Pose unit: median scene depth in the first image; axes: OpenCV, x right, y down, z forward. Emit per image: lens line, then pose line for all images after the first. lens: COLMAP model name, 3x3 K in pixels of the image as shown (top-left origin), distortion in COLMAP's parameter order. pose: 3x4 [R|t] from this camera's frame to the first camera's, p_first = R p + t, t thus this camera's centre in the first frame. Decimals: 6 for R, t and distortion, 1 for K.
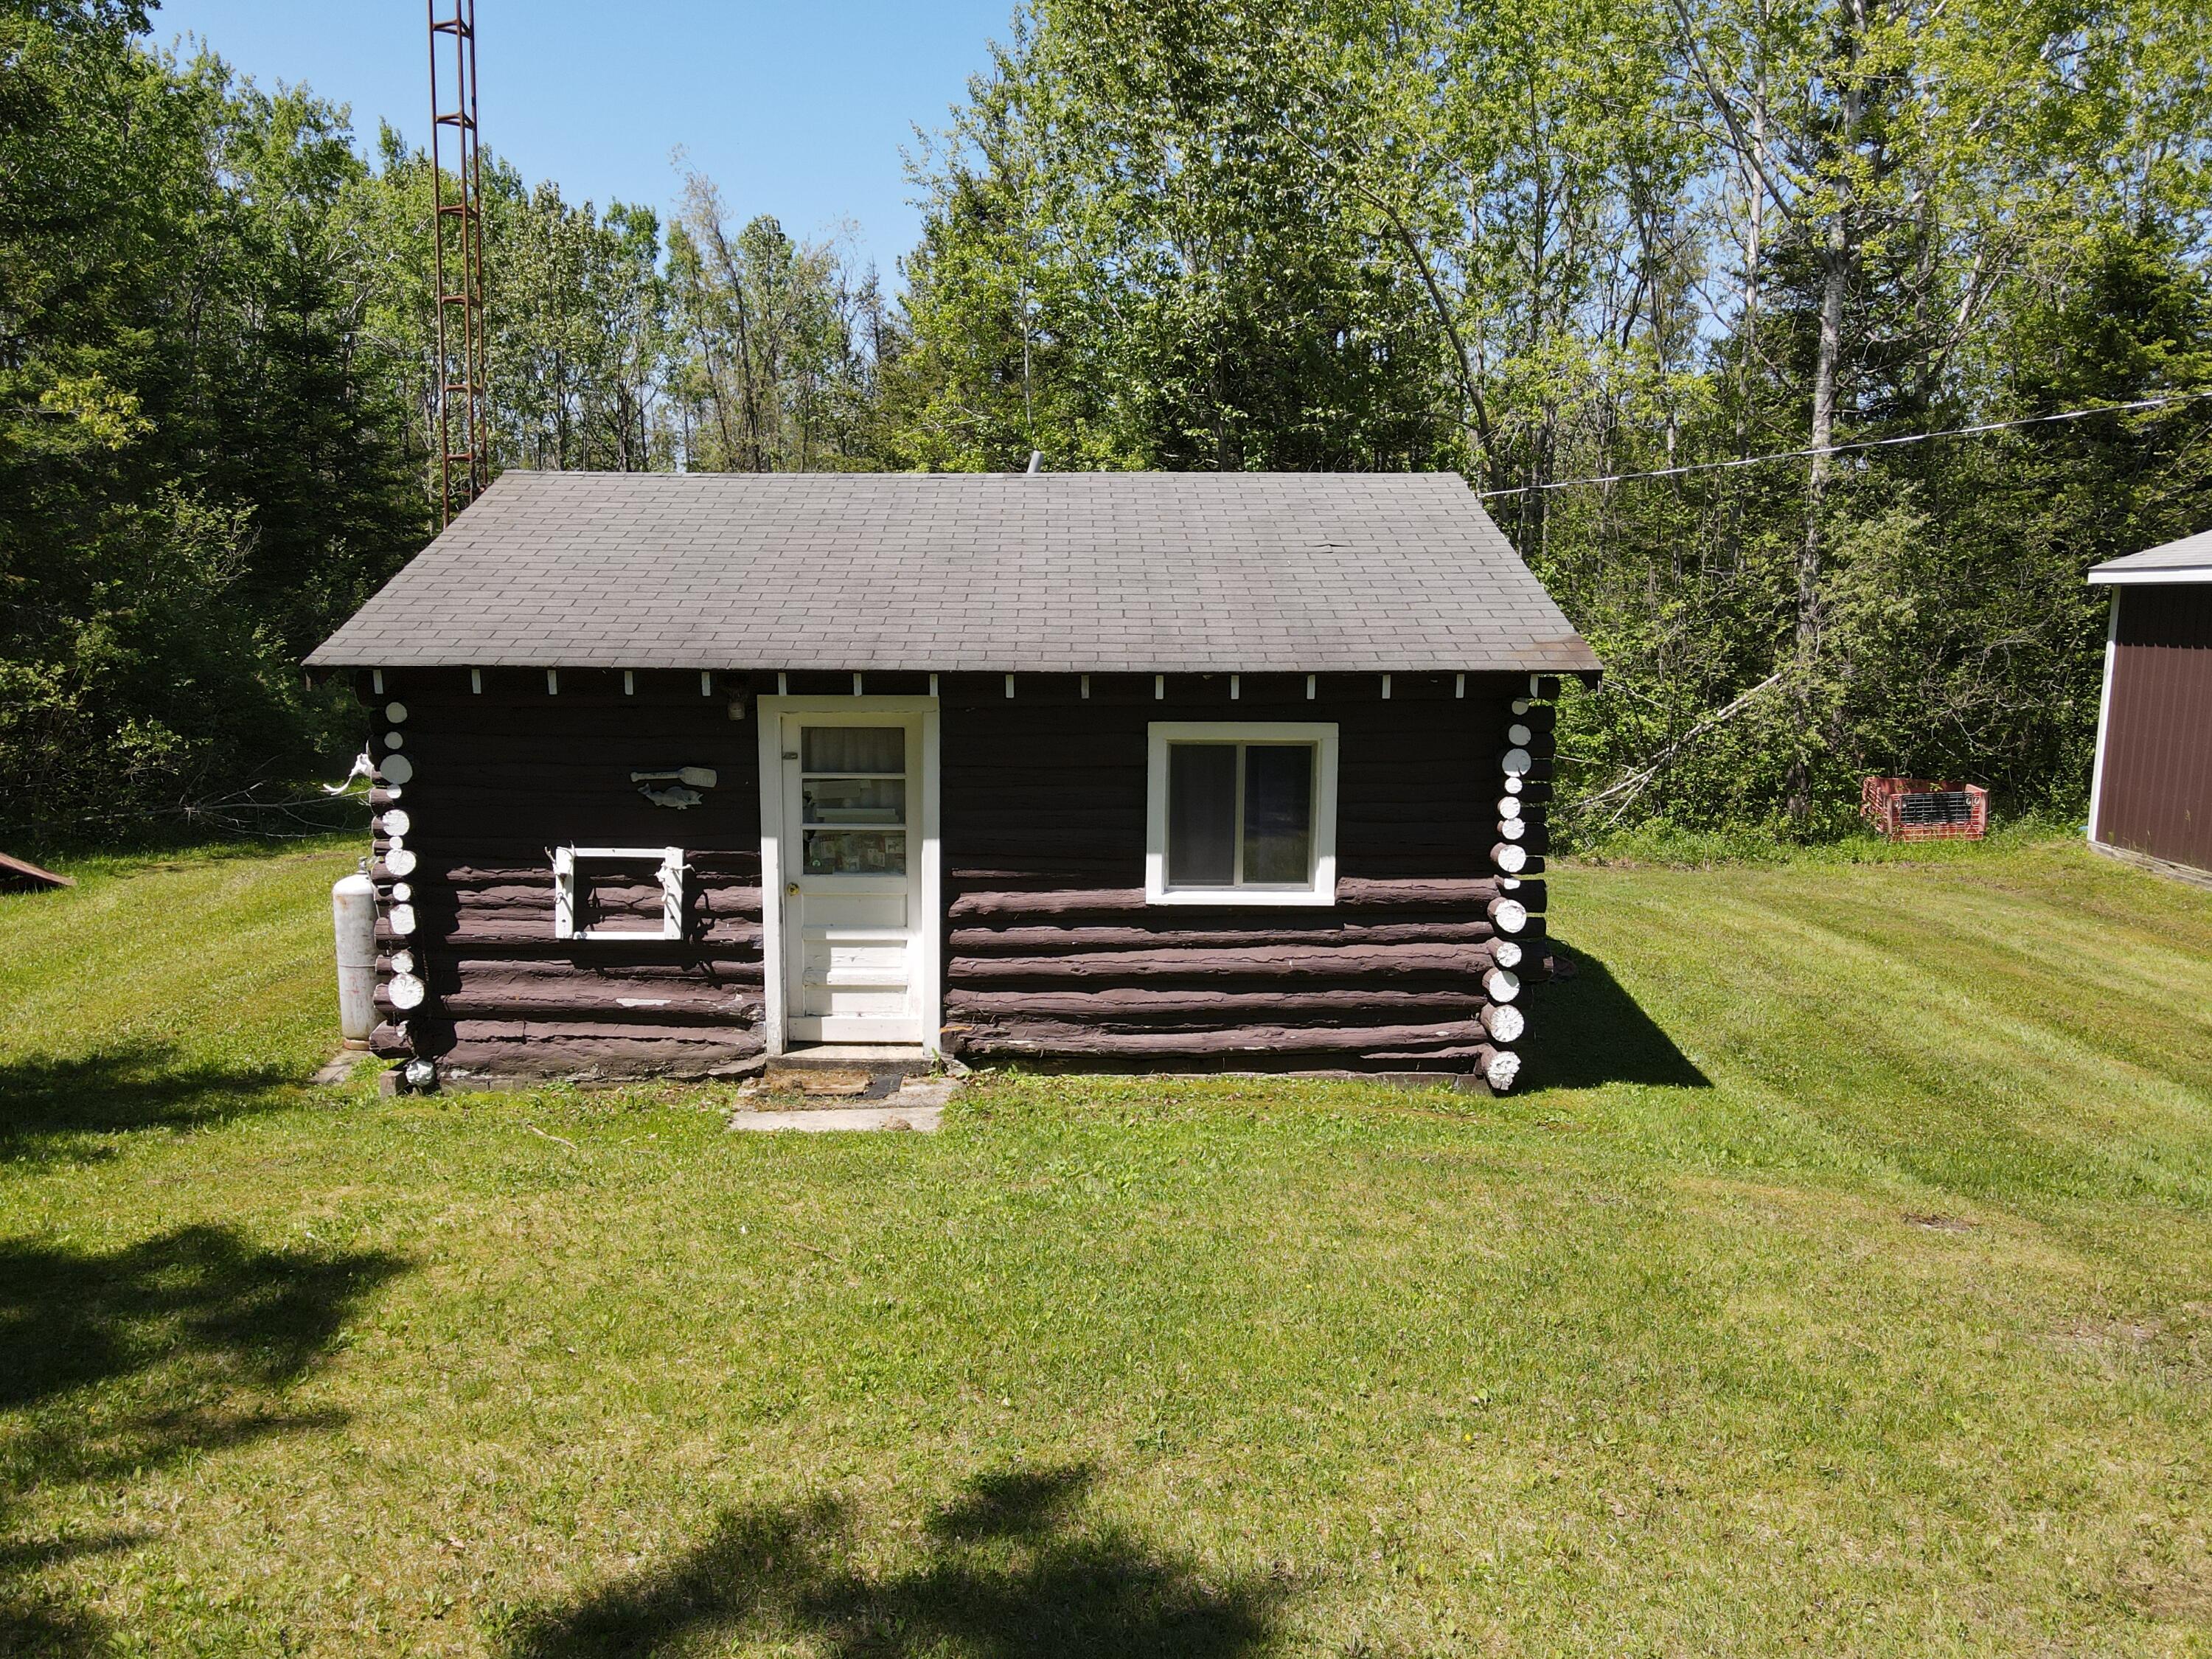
lens RADIAL K [[1598.4, 0, 1106.0], [0, 1598.4, 829.5], [0, 0, 1]] dist [-0.003545, -0.000071]
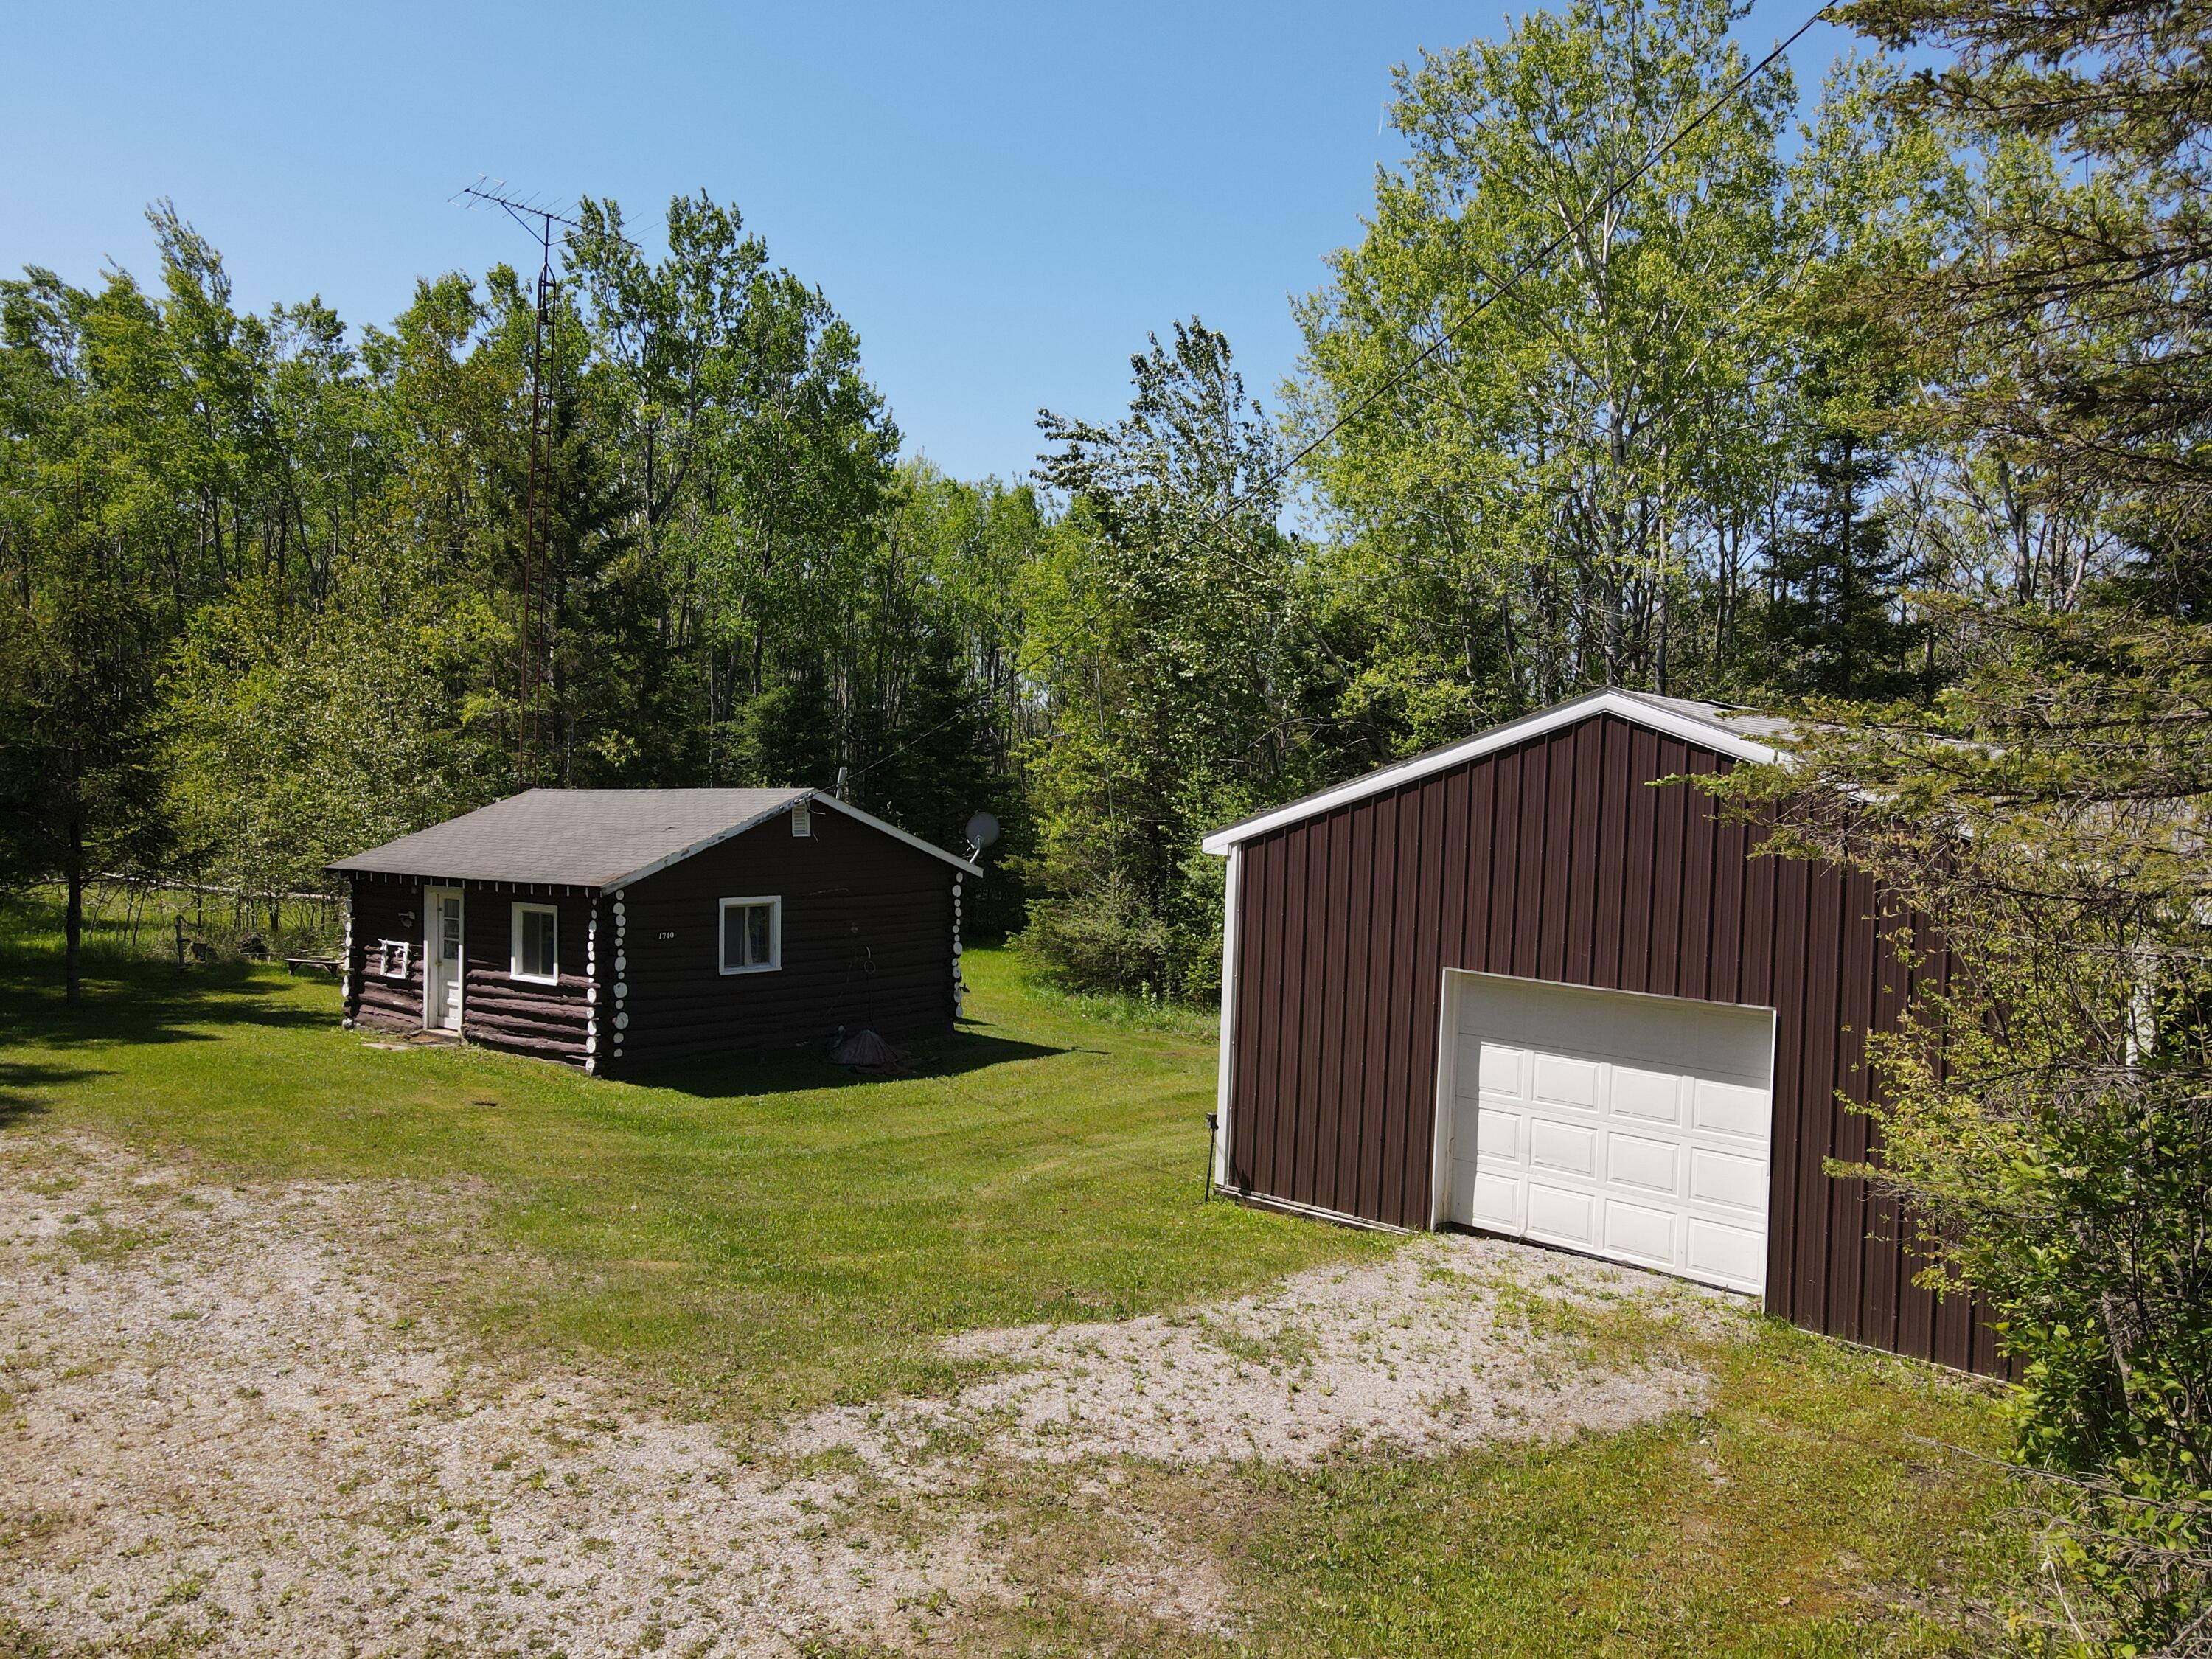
lens RADIAL K [[1598.4, 0, 1106.0], [0, 1598.4, 829.5], [0, 0, 1]] dist [-0.003545, -0.000071]
pose [[0.777300, 0.014804, -0.628956, 2.184786], [-0.104071, 0.988976, -0.105340, -0.014733], [0.620462, 0.147337, 0.770272, -0.300908]]
